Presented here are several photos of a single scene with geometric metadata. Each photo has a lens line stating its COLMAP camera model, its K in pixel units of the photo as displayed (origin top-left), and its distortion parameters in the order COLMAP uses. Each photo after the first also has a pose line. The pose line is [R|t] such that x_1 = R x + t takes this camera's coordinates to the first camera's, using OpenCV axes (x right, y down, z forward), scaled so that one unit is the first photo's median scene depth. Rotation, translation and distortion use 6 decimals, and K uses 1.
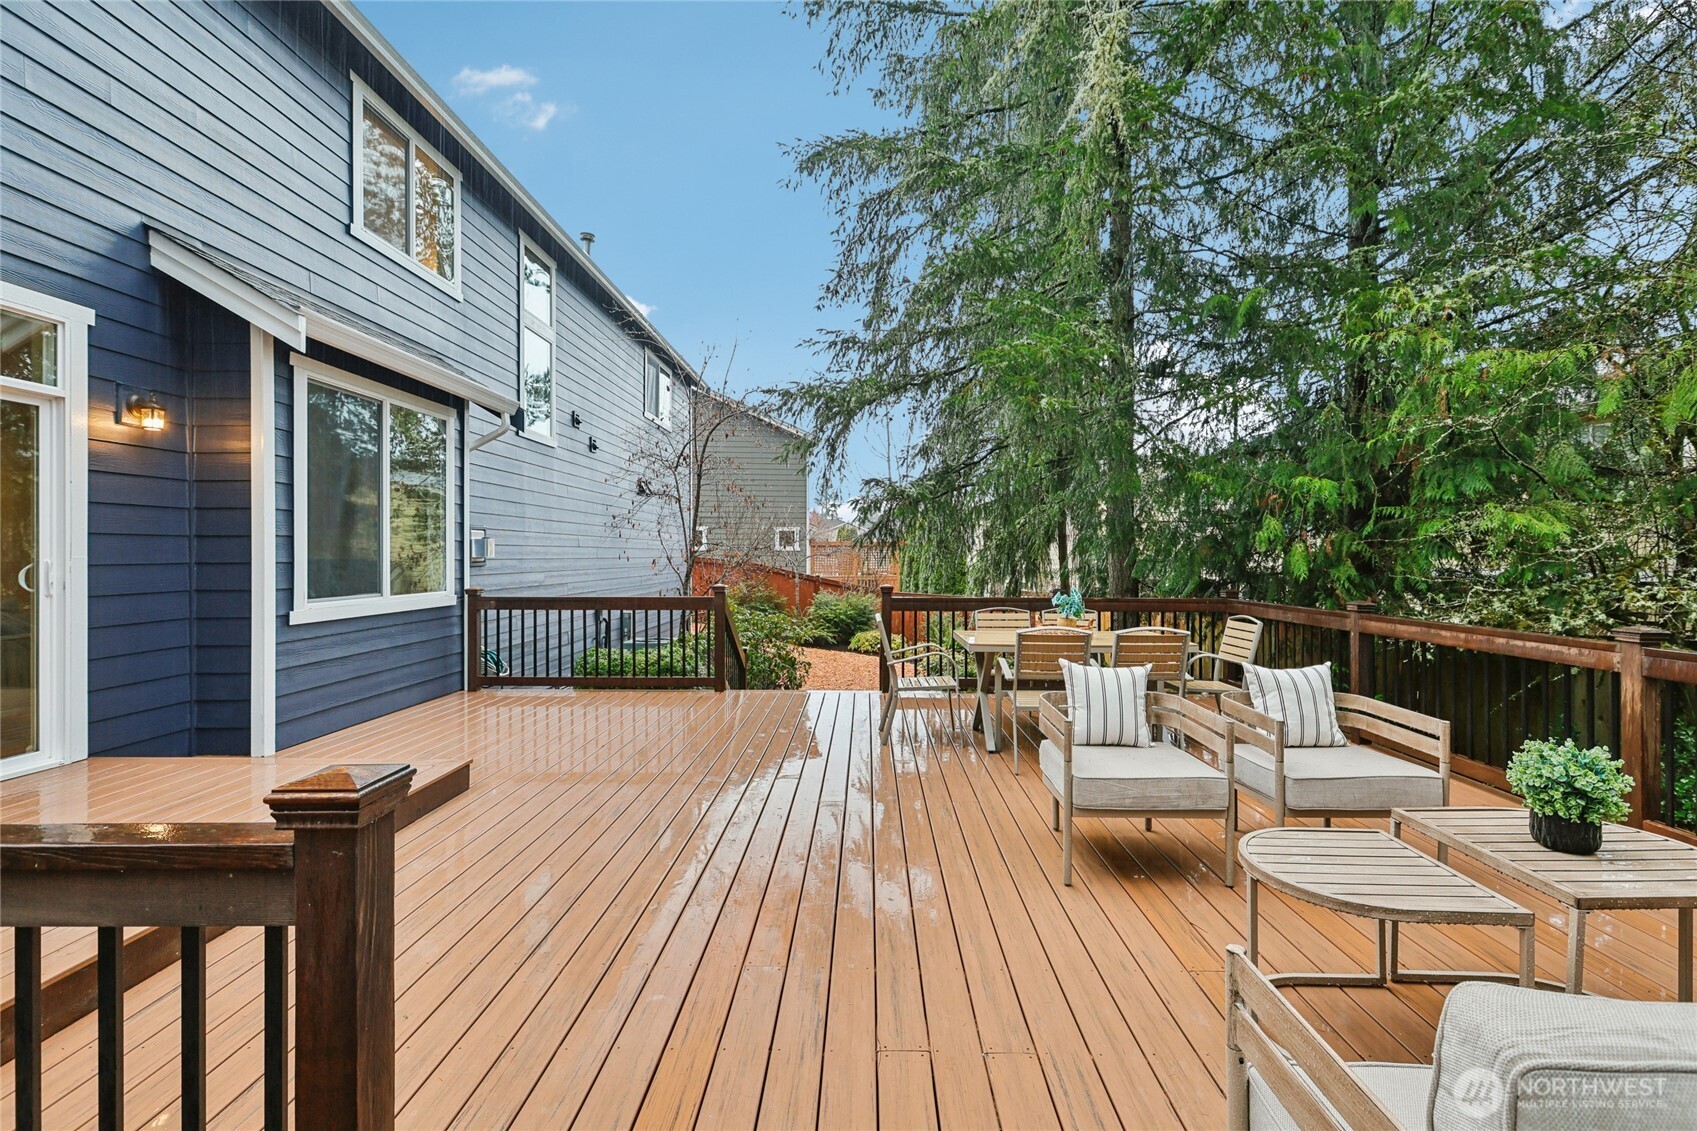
lens RADIAL K [[754.9, 0, 848.8], [0, 754.9, 555.6], [0, 0, 1]] dist [-0.001554, 0.002252]
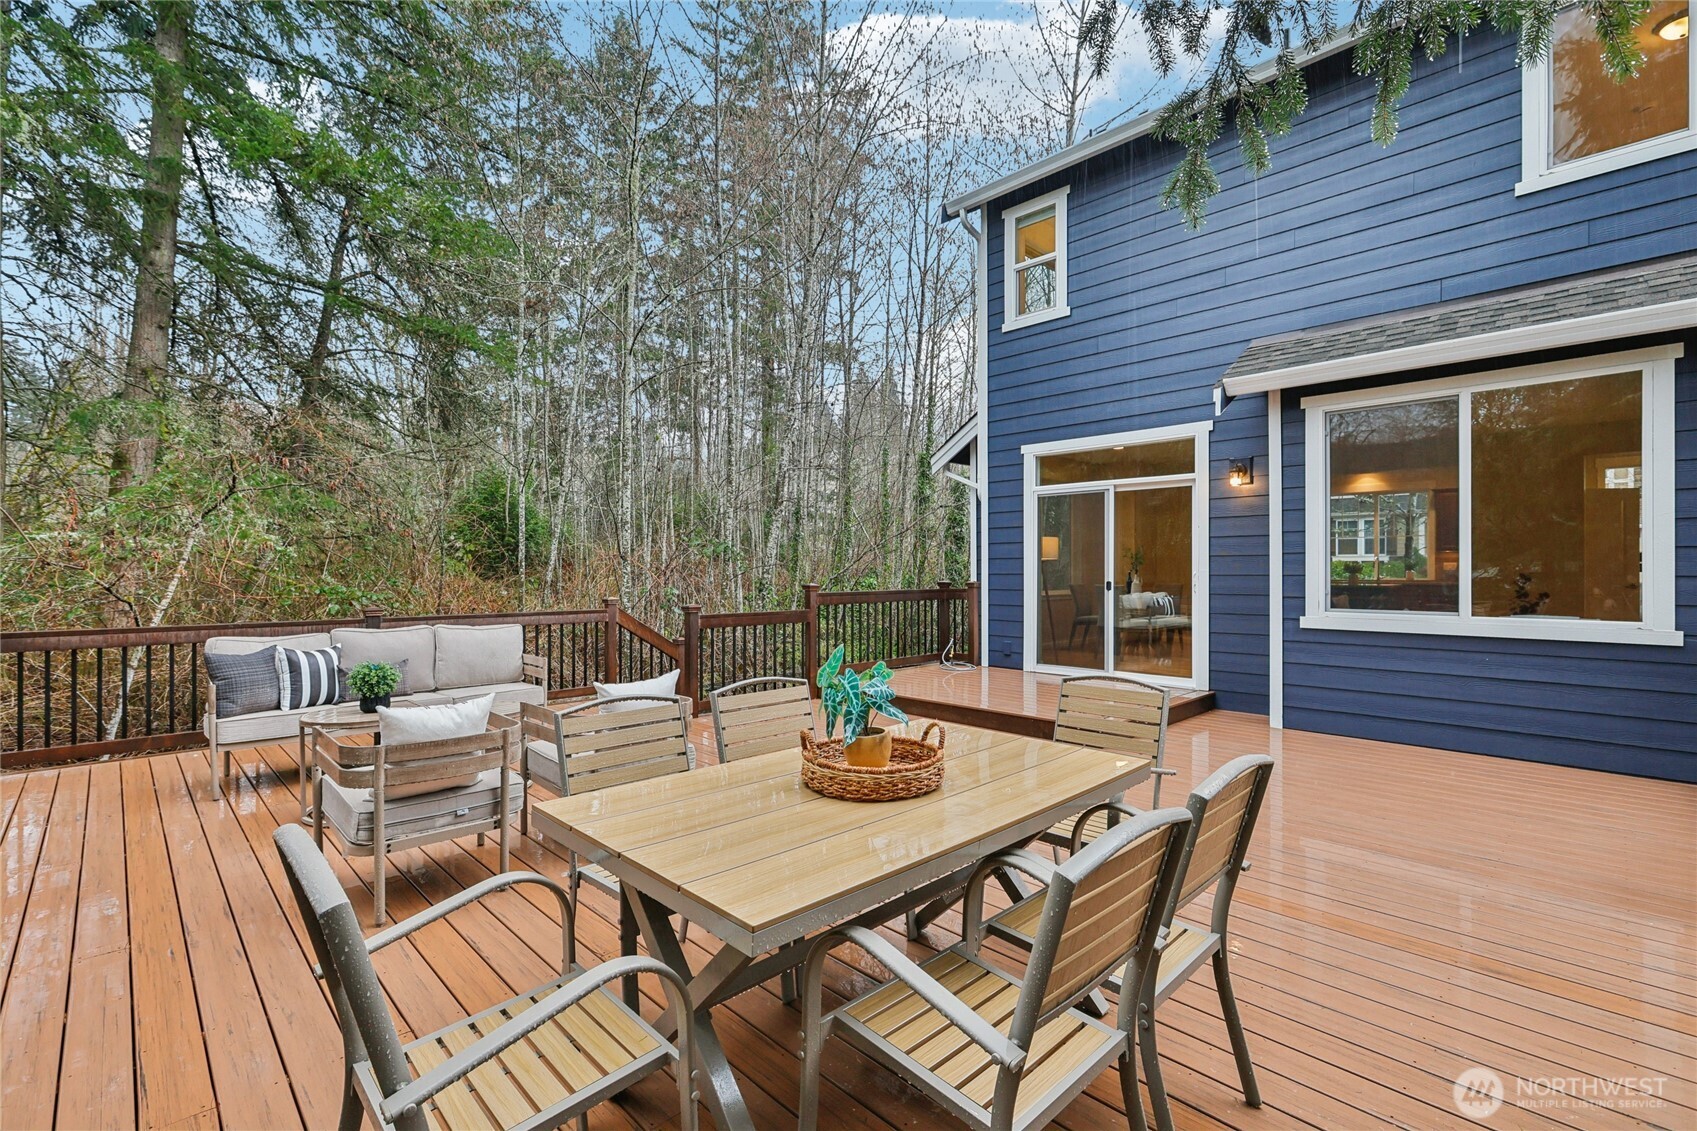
lens RADIAL K [[754.9, 0, 862.9], [0, 754.9, 569.9], [0, 0, 1]] dist [-0.001554, 0.002252]
pose [[-0.695766, 0.003255, -0.718261, 0.389371], [0.000698, 0.999992, 0.003856, -0.002889], [0.718268, 0.002182, -0.695763, 0.871349]]
